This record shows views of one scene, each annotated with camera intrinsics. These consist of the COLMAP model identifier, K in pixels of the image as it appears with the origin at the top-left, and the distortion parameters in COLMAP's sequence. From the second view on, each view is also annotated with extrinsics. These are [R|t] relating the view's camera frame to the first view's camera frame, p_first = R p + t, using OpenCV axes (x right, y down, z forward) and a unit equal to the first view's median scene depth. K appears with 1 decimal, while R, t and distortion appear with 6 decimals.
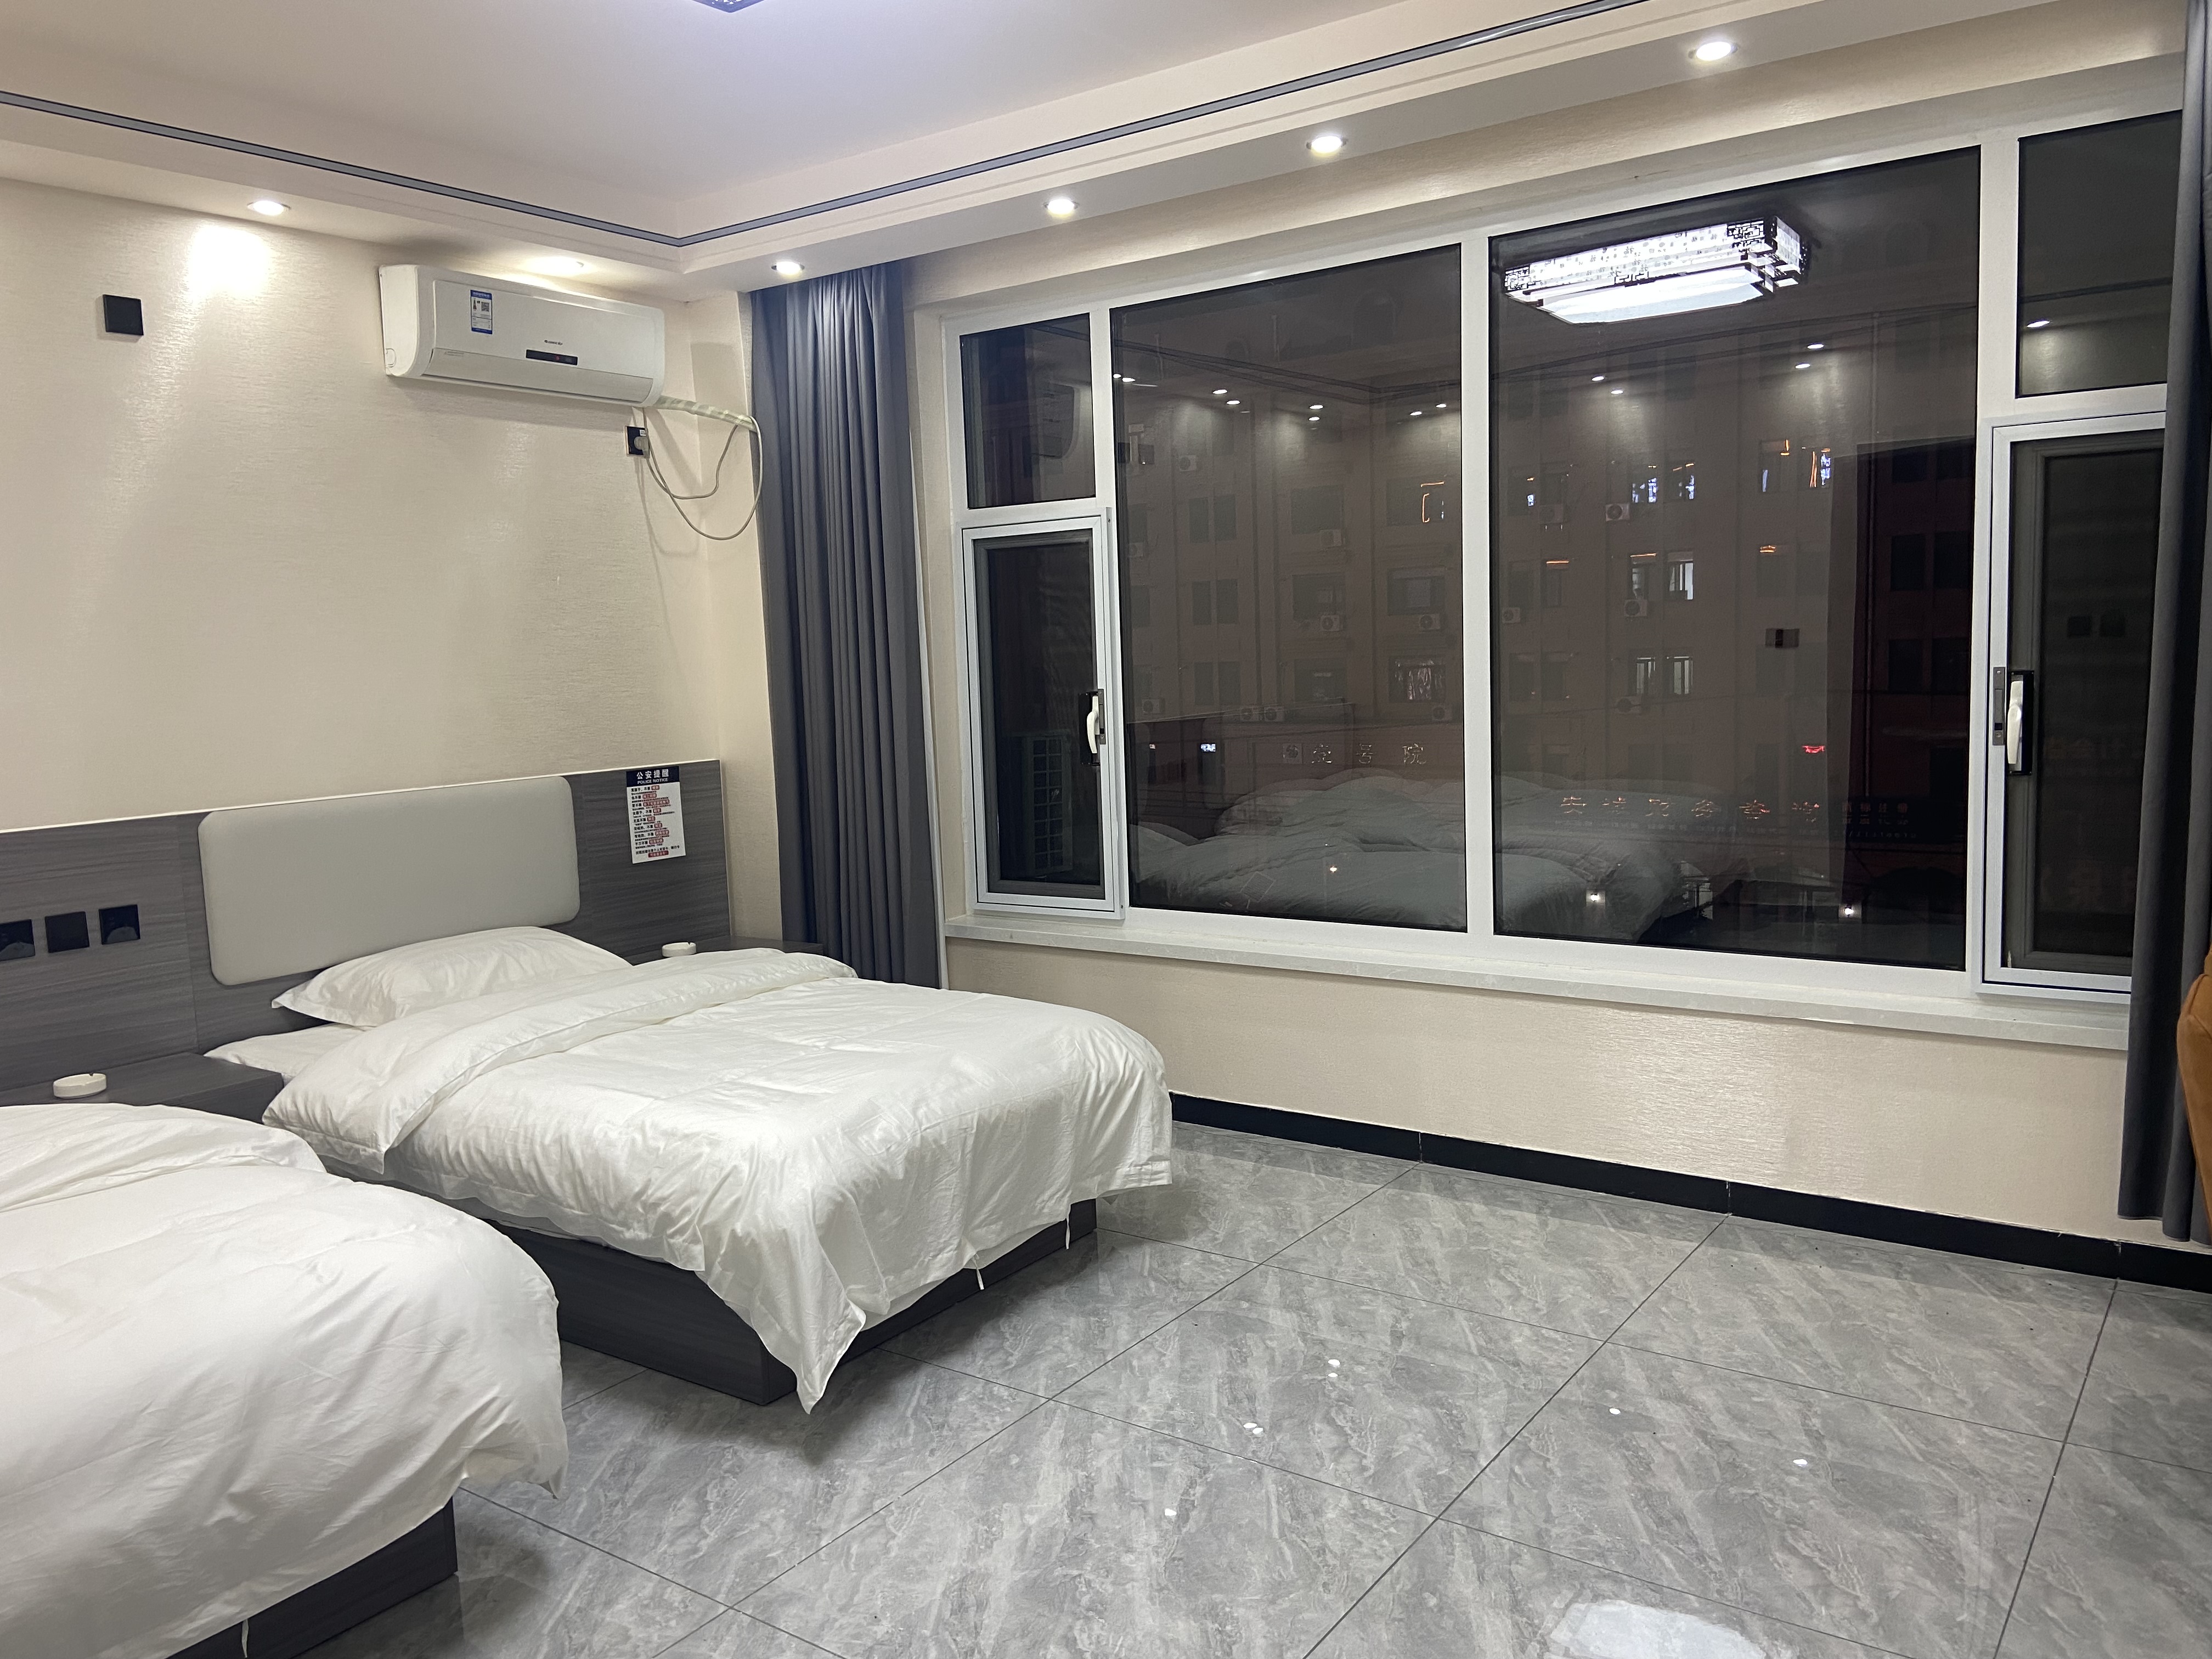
lens RADIAL K [[1669.5, 0, 1095.4], [0, 1669.5, 825.0], [0, 0, 1]] dist [0.125811, -0.159598]
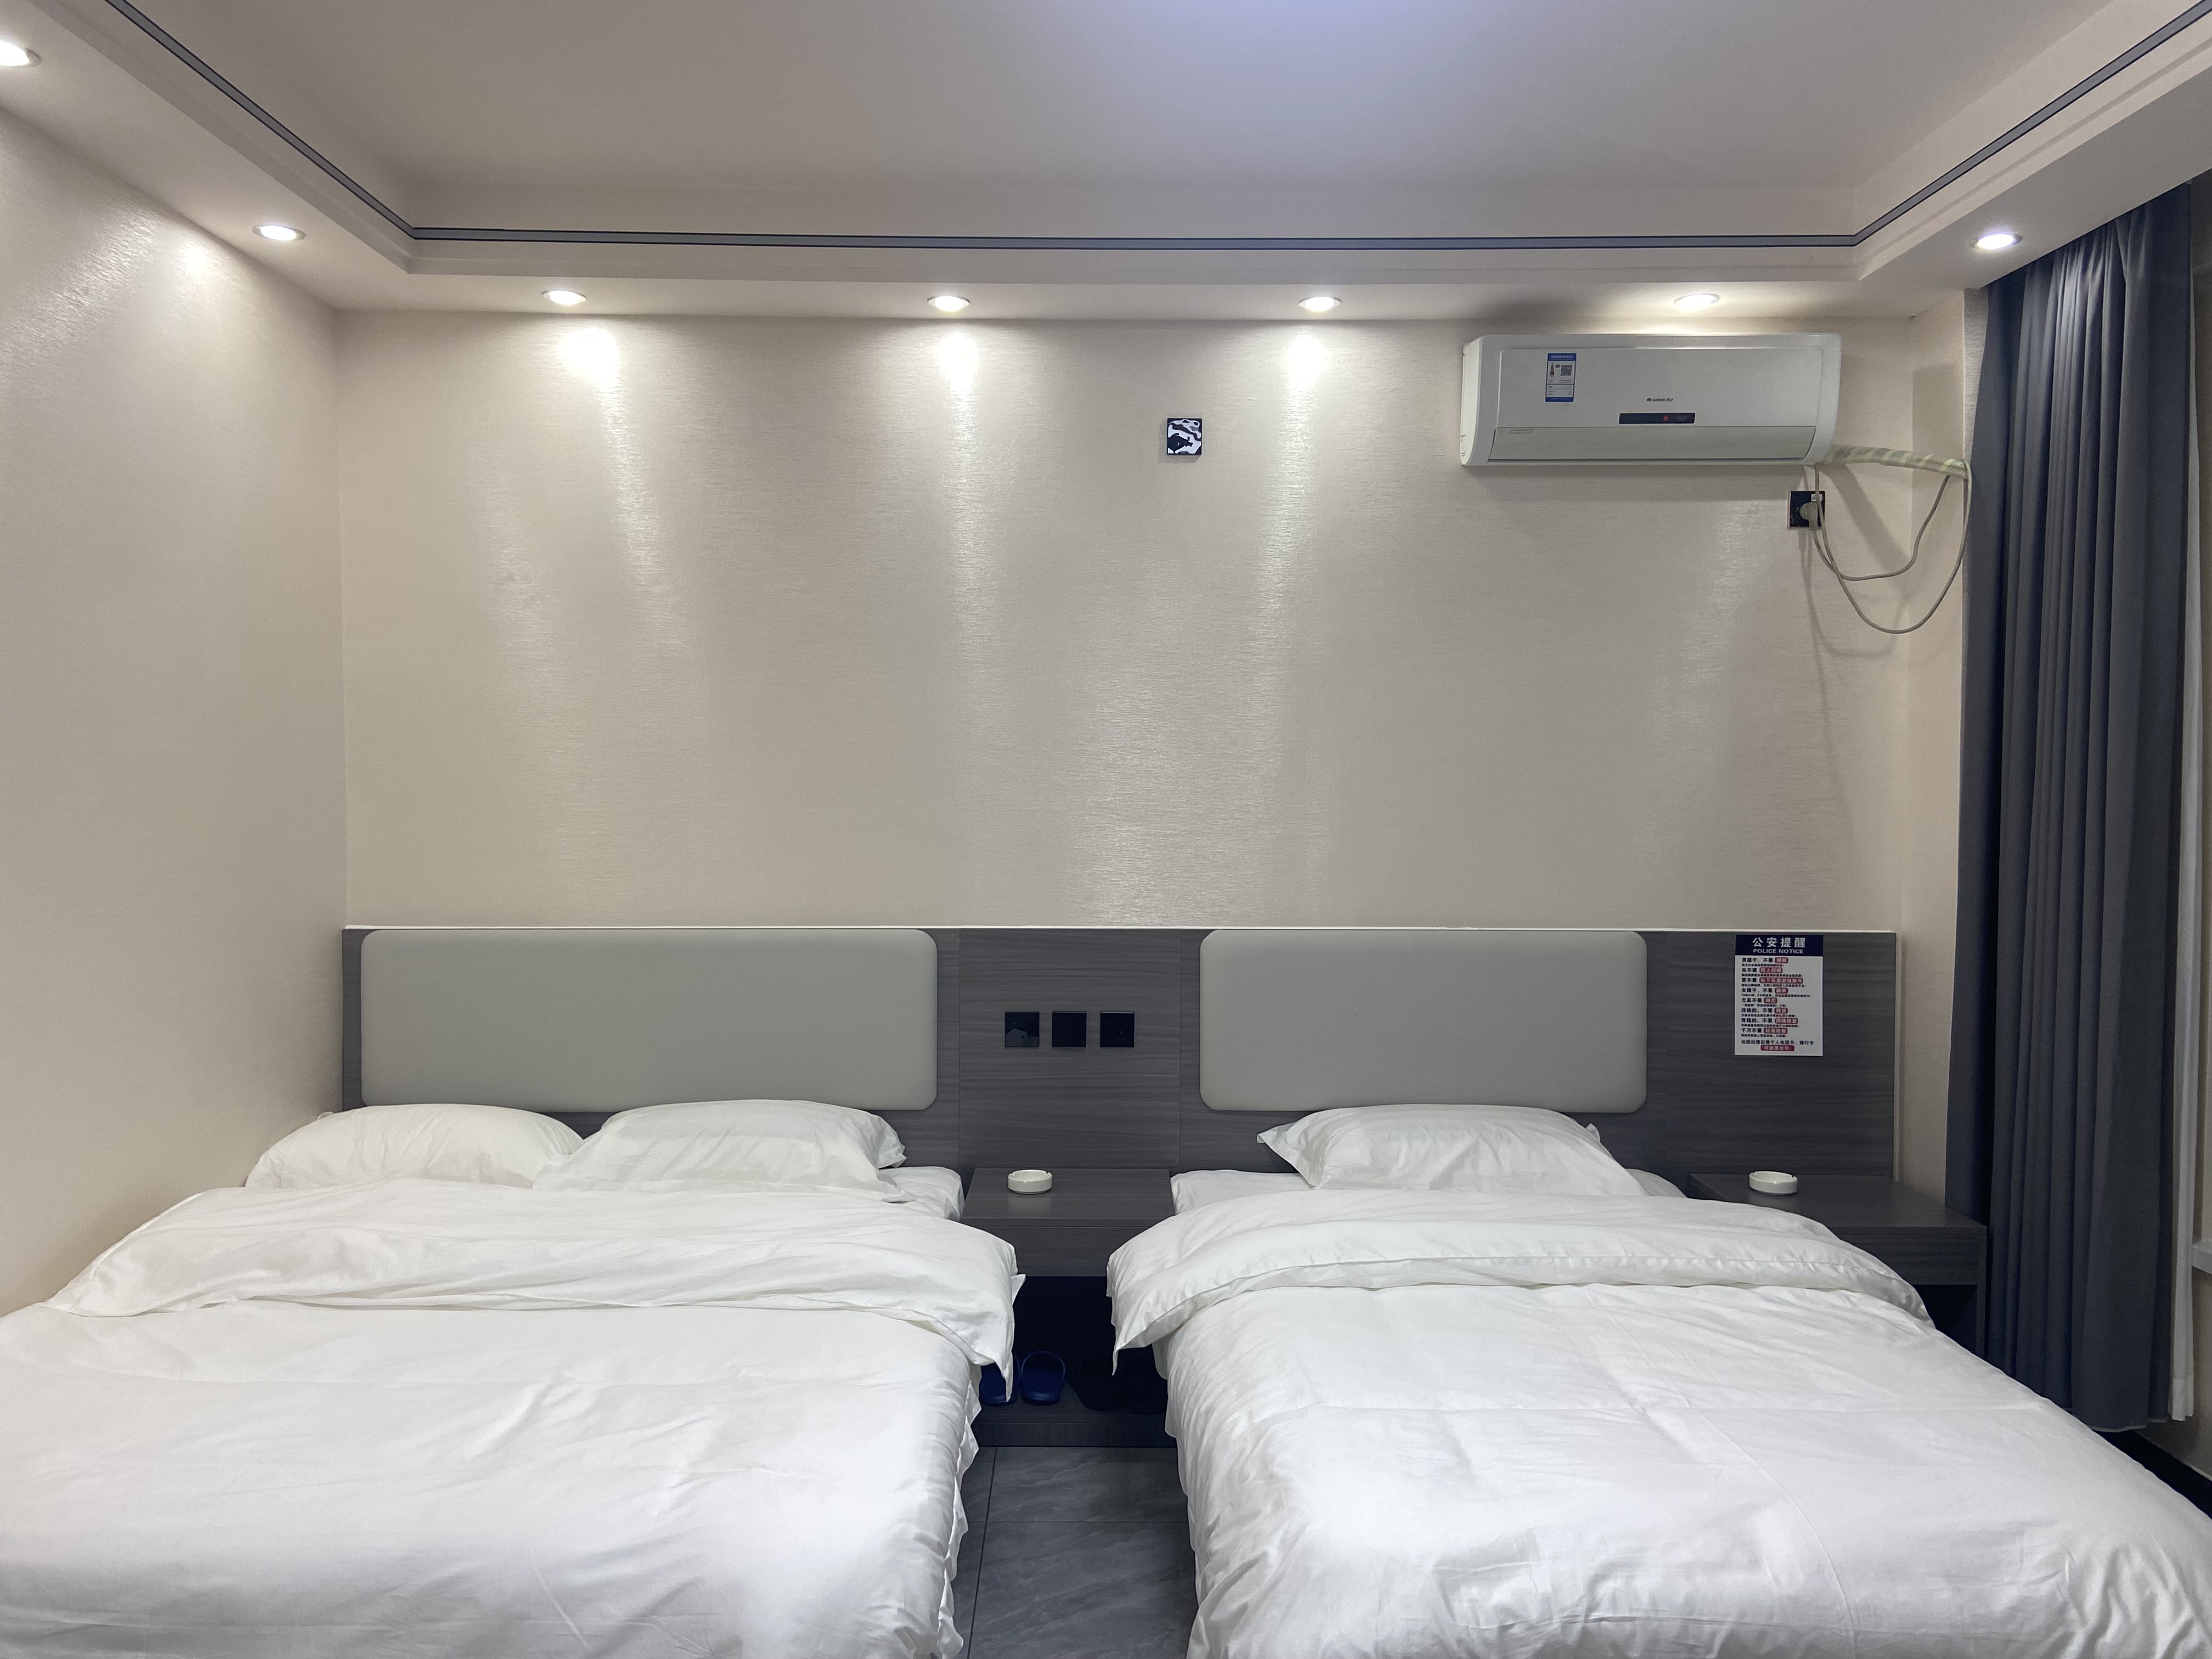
lens RADIAL K [[1647.5, 0, 1098.2], [0, 1647.5, 821.1], [0, 0, 1]] dist [0.116321, -0.173661]
pose [[0.583455, 0.069646, -0.809153, 0.173824], [-0.112916, 0.993596, 0.004102, -0.056017], [0.804257, 0.088973, 0.587583, 0.323018]]
